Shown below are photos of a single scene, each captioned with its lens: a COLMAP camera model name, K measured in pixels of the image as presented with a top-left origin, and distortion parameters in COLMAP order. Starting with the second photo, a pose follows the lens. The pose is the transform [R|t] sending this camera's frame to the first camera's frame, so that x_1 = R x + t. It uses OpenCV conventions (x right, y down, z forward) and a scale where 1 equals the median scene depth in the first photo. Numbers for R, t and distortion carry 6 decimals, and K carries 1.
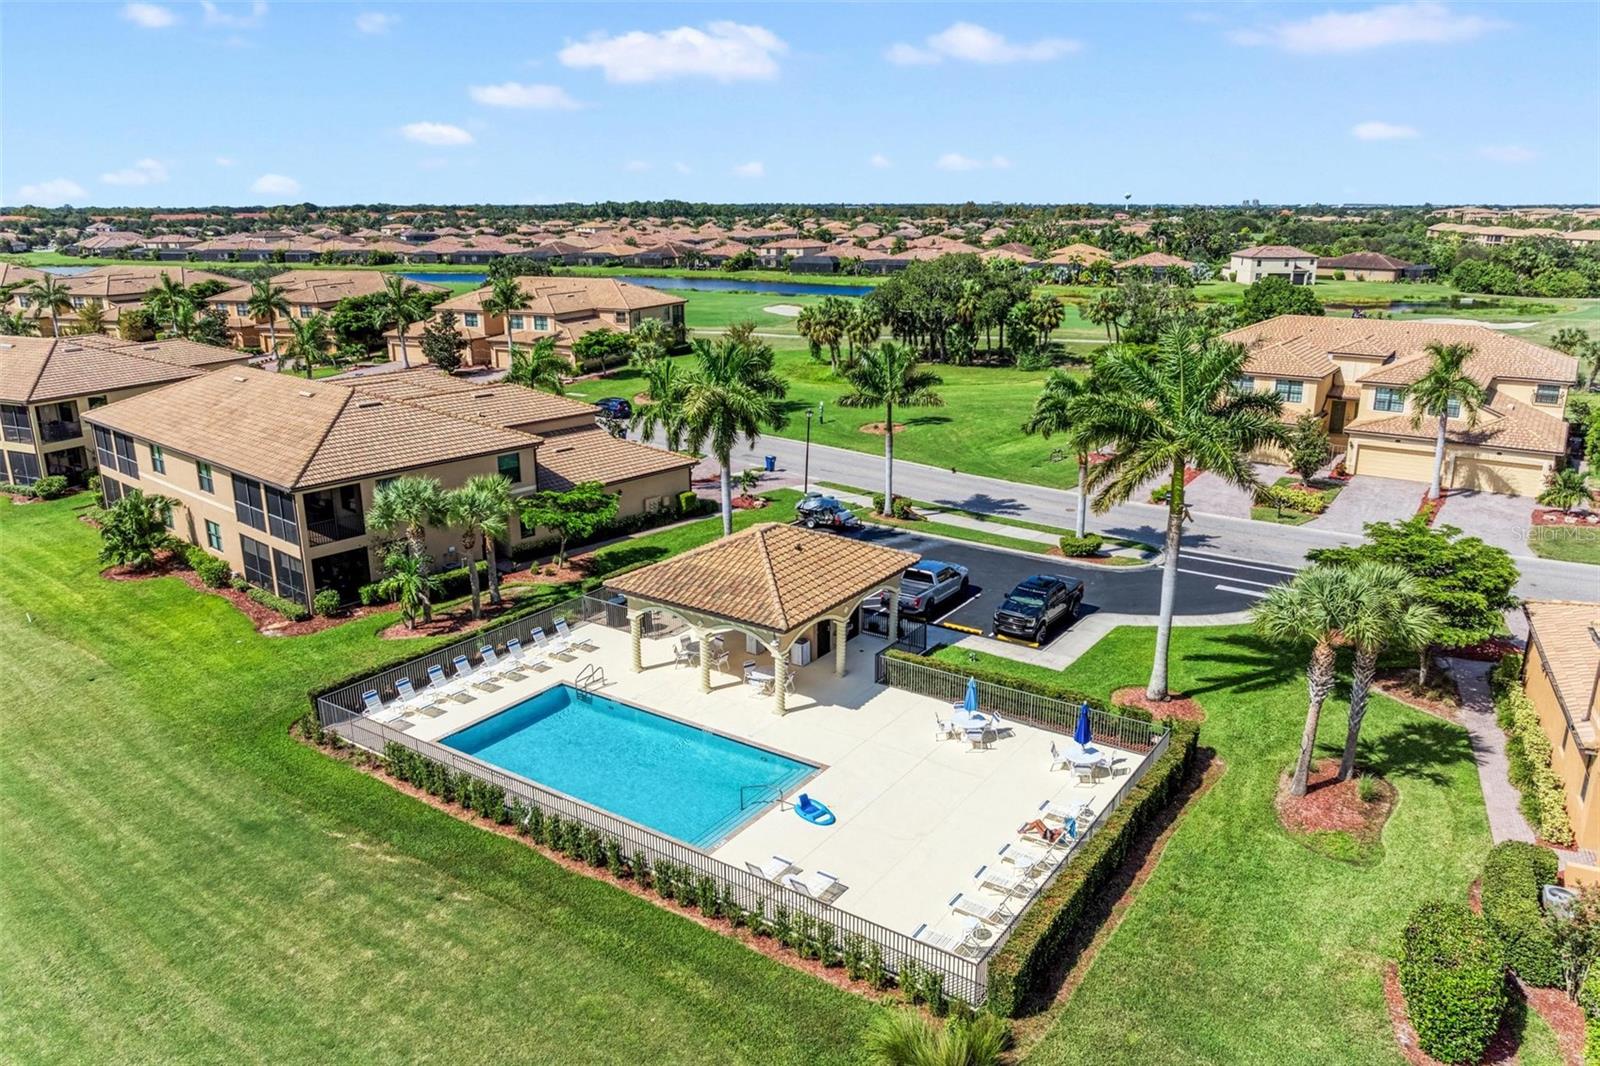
lens RADIAL K [[1131.1, 0, 800.0], [0, 1131.1, 533.0], [0, 0, 1]] dist [-0.021184, -0.000552]
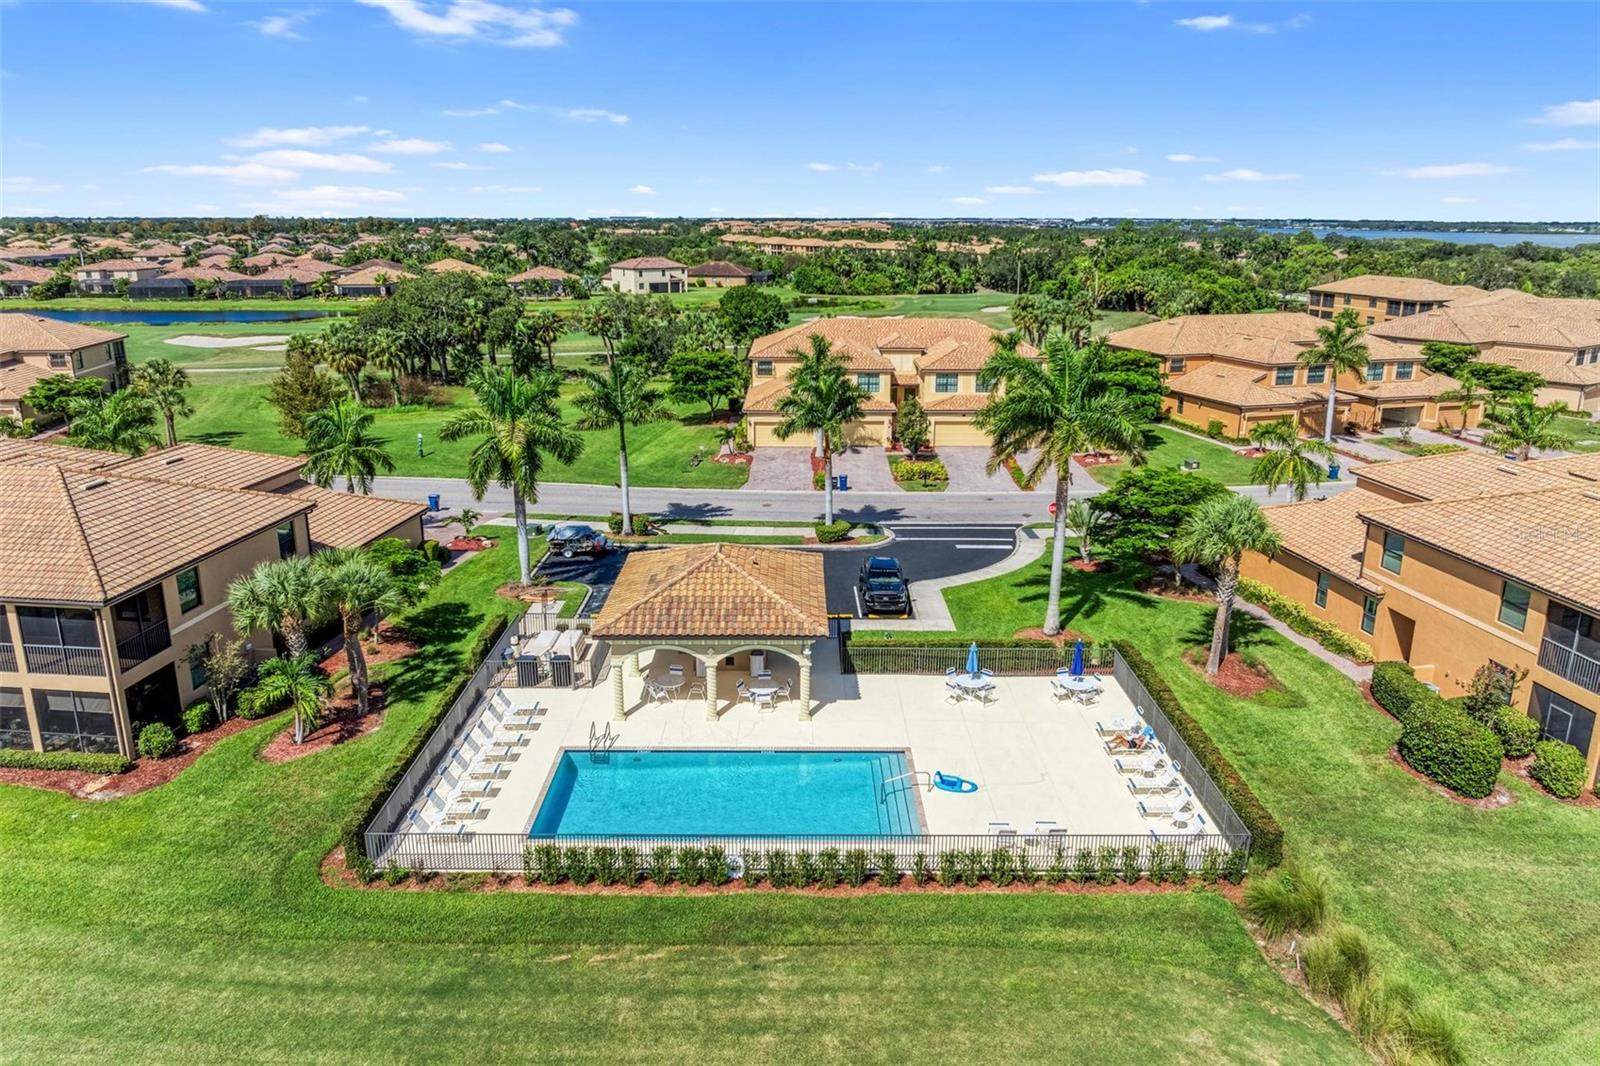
lens RADIAL K [[1131.1, 0, 800.0], [0, 1131.1, 533.0], [0, 0, 1]] dist [-0.021184, -0.000552]
pose [[0.817968, -0.148137, 0.555863, -0.335372], [0.154029, 0.987393, 0.036481, -0.027919], [-0.554259, 0.055779, 0.830473, 0.077461]]
